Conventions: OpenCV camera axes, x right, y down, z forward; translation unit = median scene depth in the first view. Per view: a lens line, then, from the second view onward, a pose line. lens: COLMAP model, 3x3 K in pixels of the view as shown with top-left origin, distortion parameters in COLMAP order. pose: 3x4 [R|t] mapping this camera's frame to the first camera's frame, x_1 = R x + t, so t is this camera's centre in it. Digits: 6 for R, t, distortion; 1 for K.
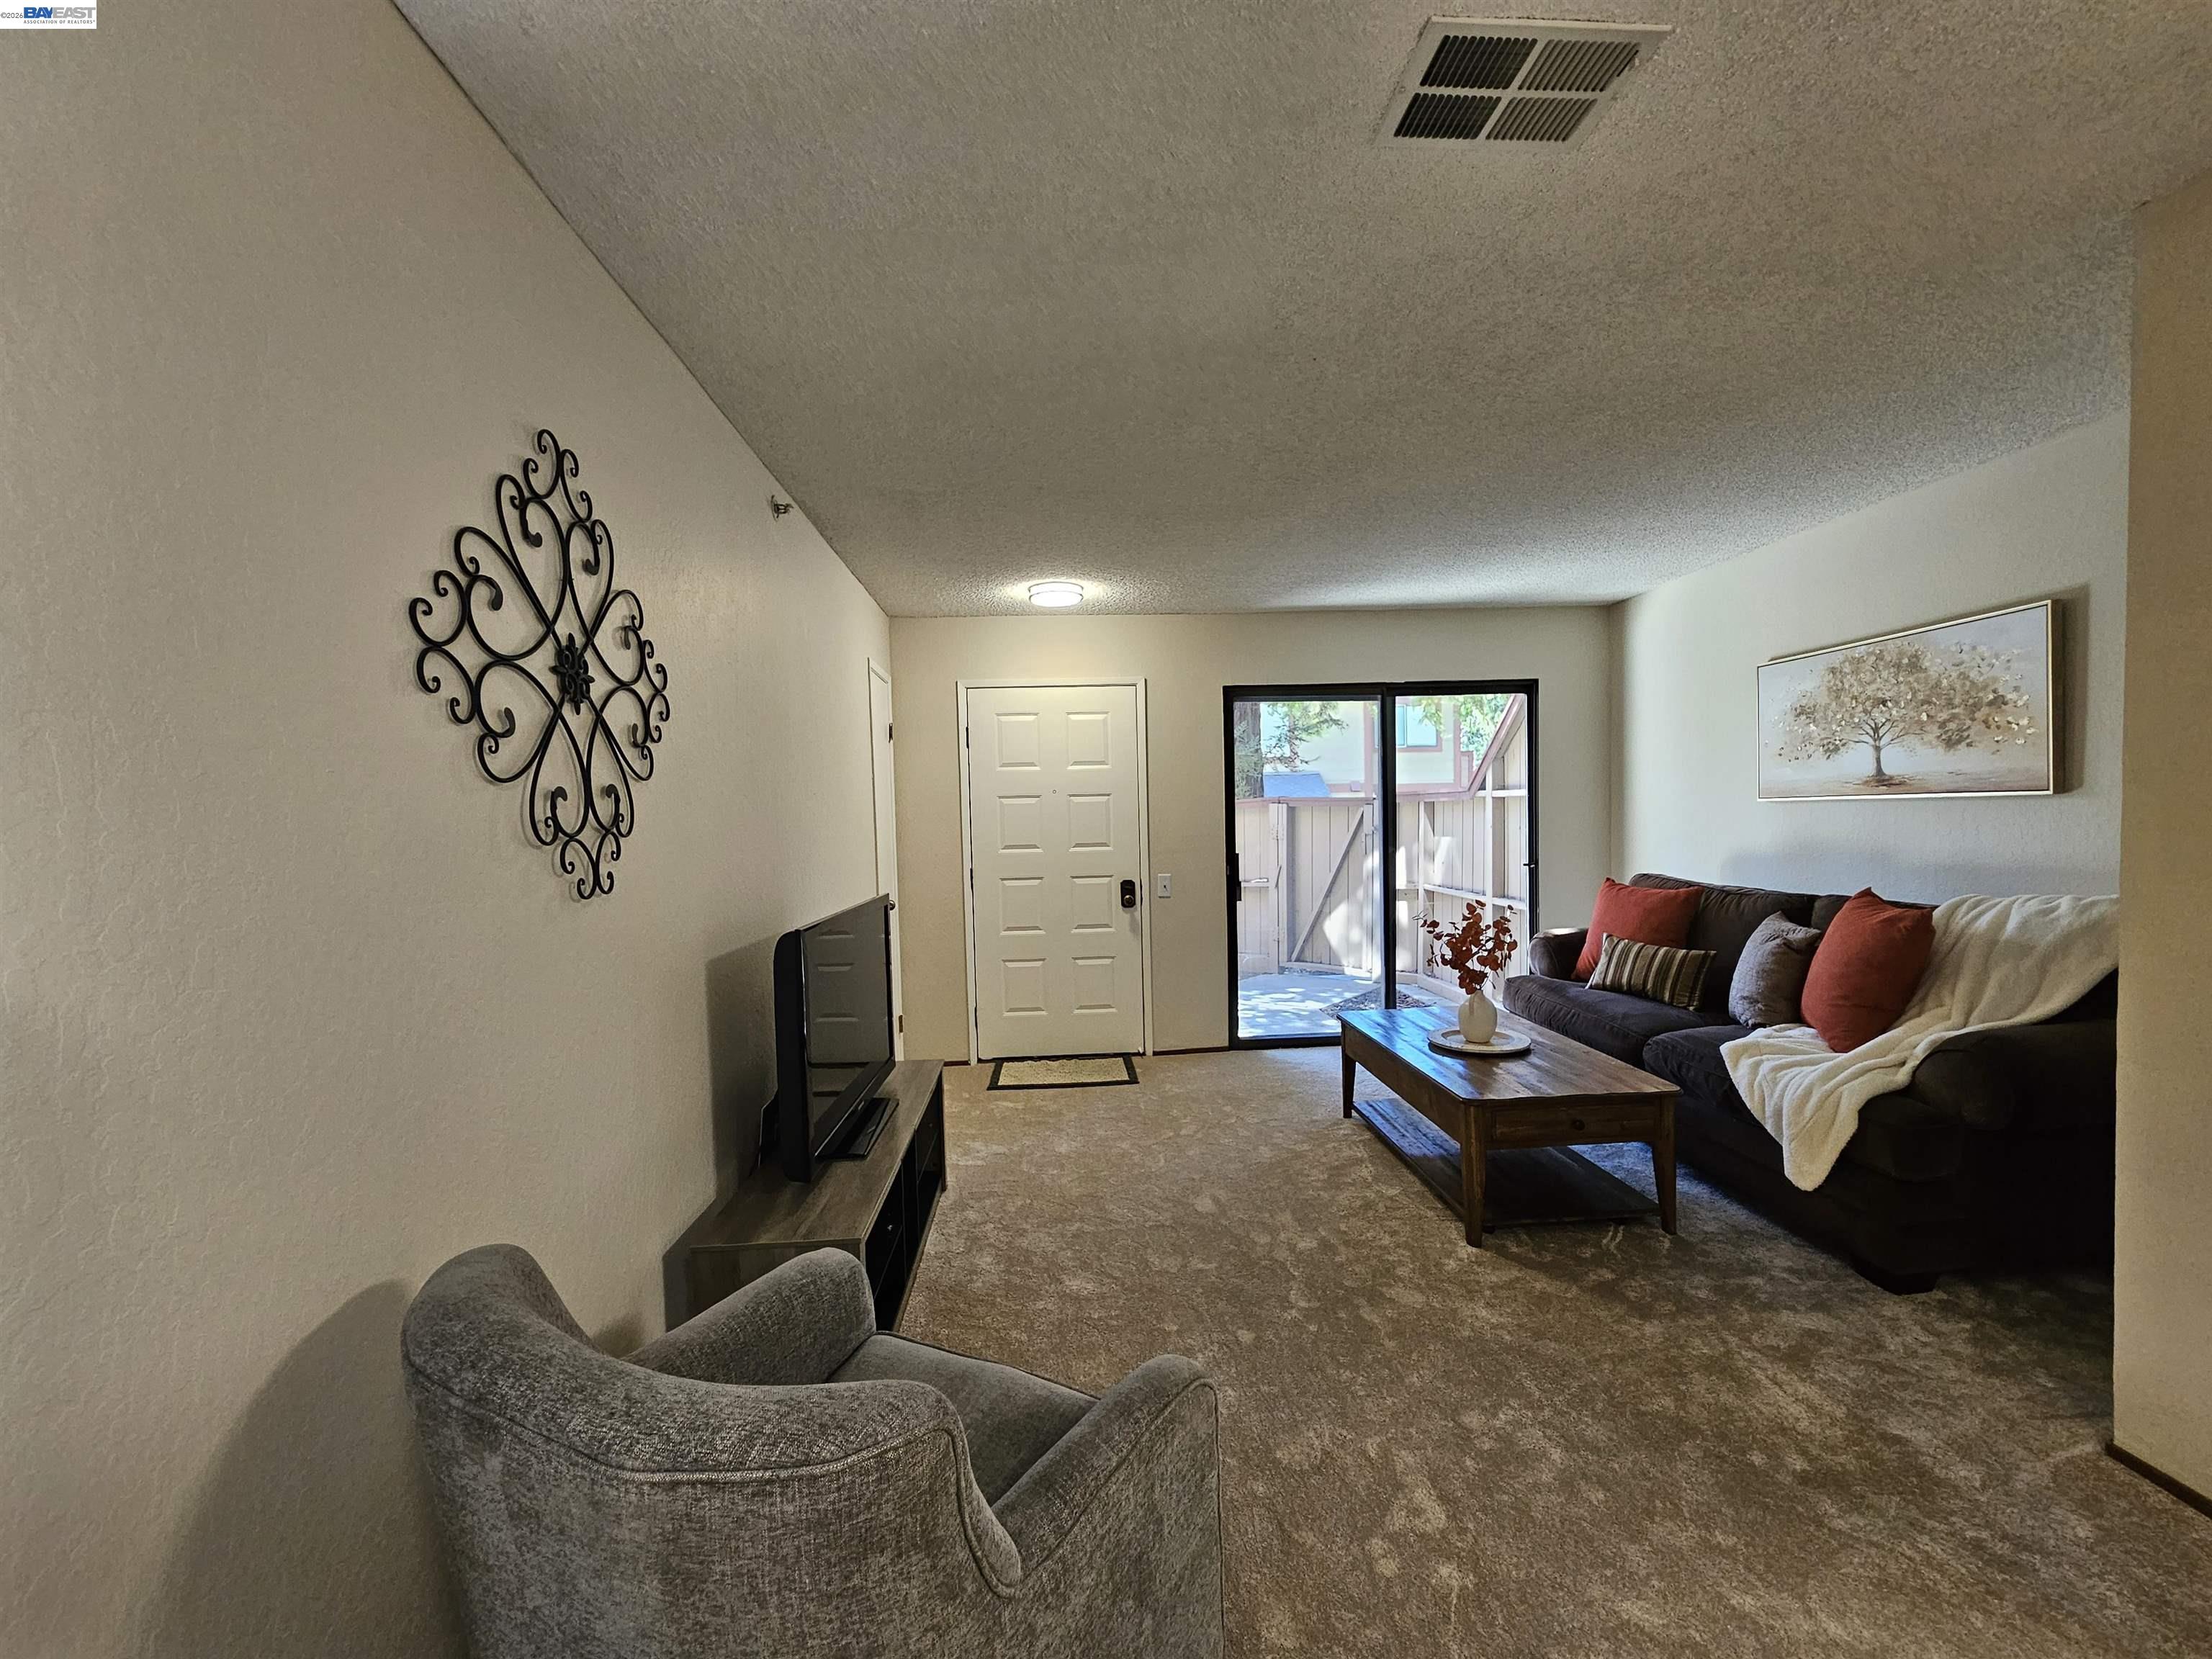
lens RADIAL K [[908.9, 0, 1108.5], [0, 908.9, 855.9], [0, 0, 1]] dist [-0.000325, 0.000655]
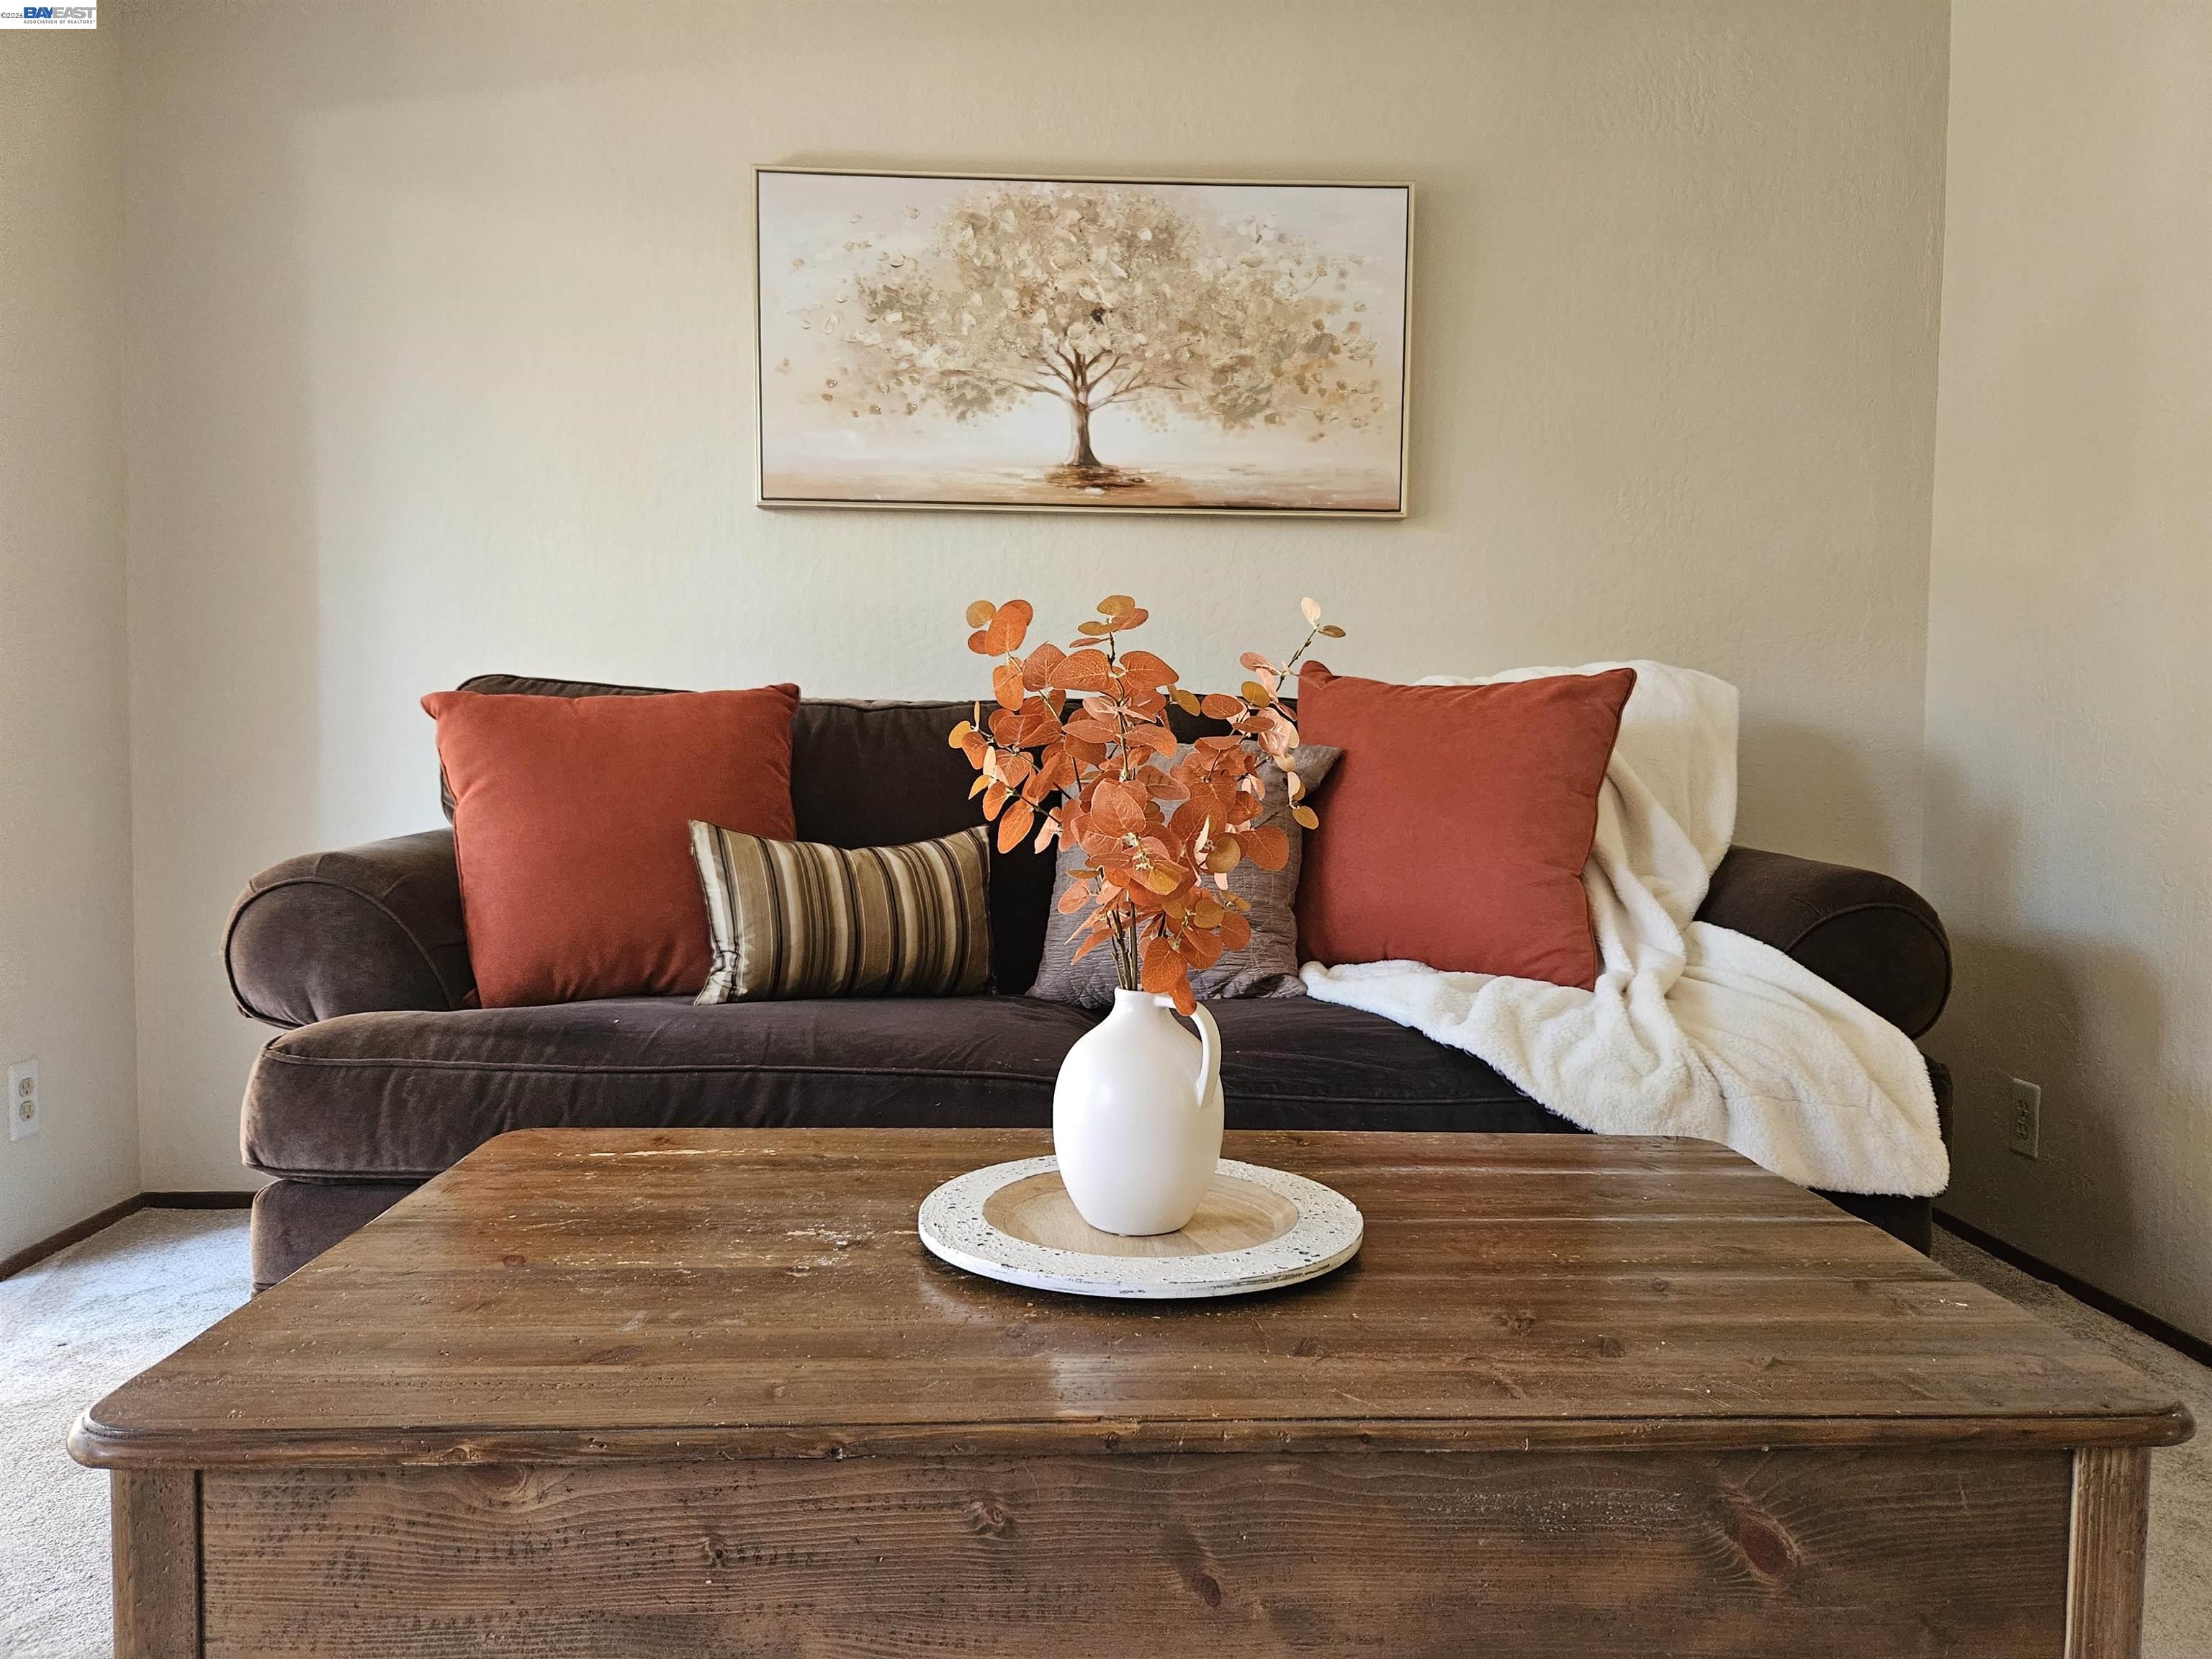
lens RADIAL K [[1482.0, 0, 1110.7], [0, 1482.0, 847.5], [0, 0, 1]] dist [0.053691, -0.037536]
pose [[0.021494, -0.029342, 0.999338, 0.045117], [0.029864, 0.999142, 0.028694, 0.099021], [-0.999323, 0.029228, 0.022352, 1.020347]]
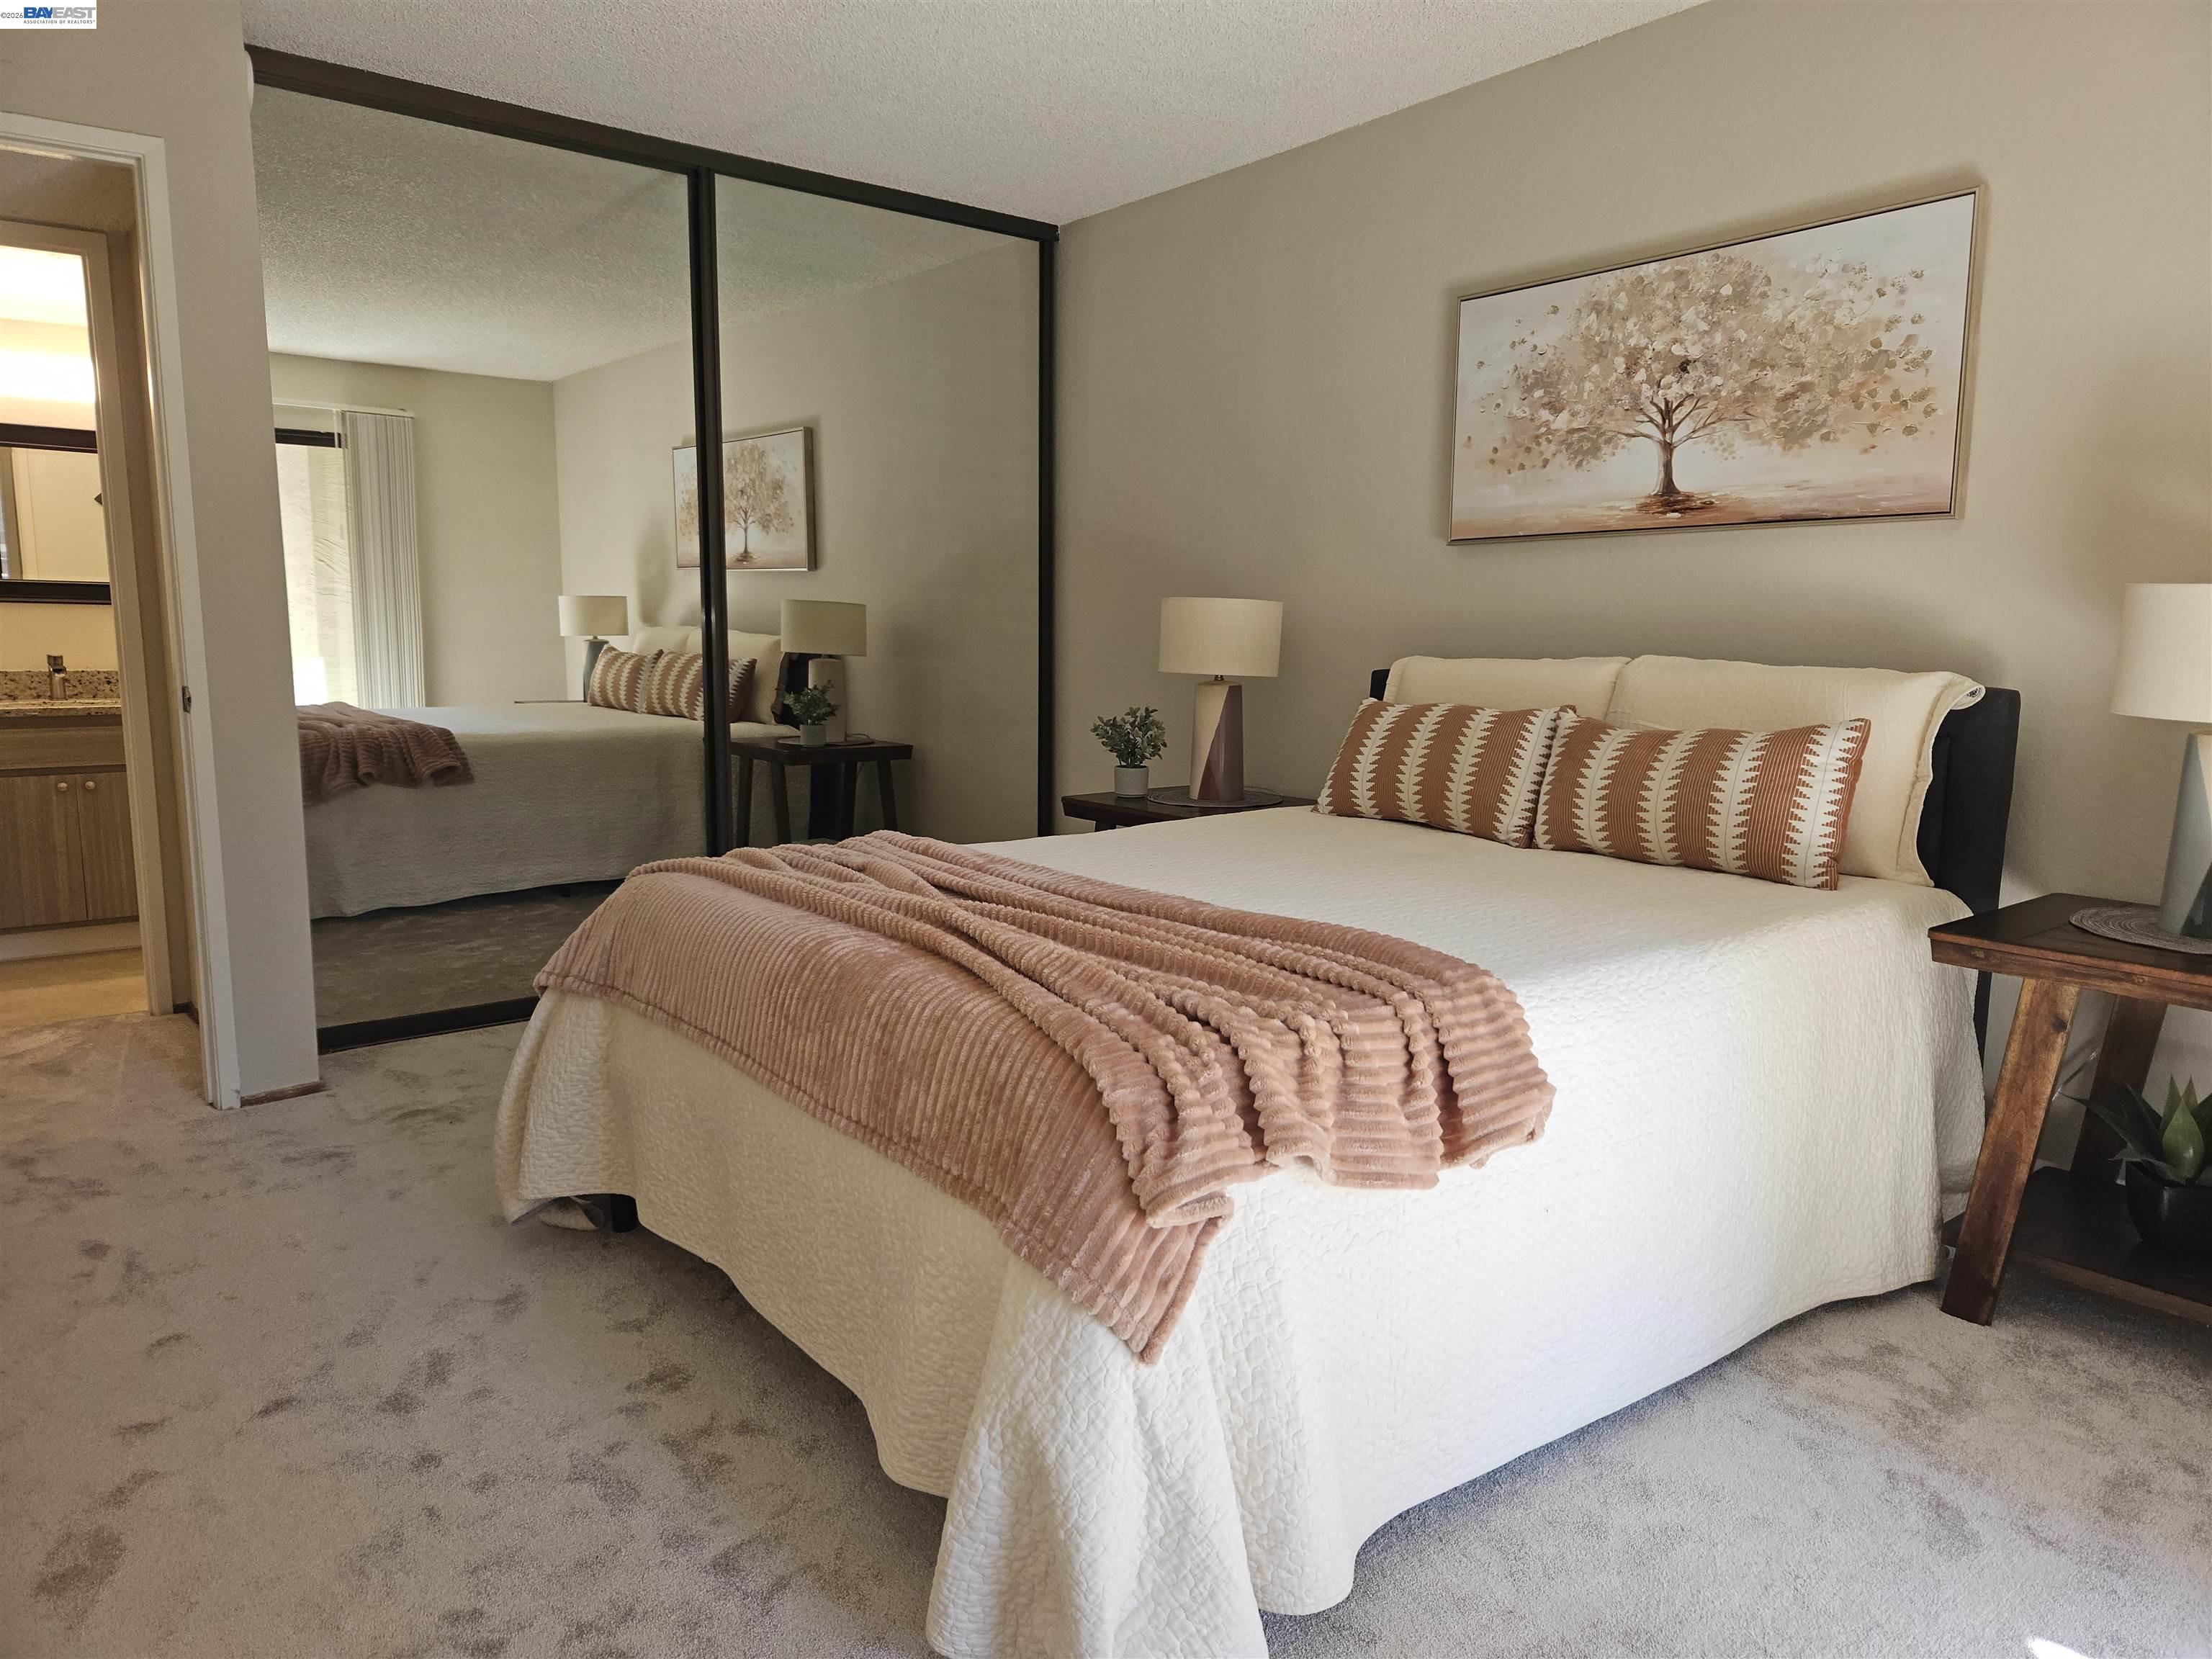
lens RADIAL K [[1482.0, 0, 1109.4], [0, 1482.0, 840.4], [0, 0, 1]] dist [0.053691, -0.037536]
pose [[0.812470, -0.044024, 0.581339, -0.016995], [-0.008662, 0.996123, 0.087541, 0.055554], [-0.582939, -0.076159, 0.808939, 0.431186]]
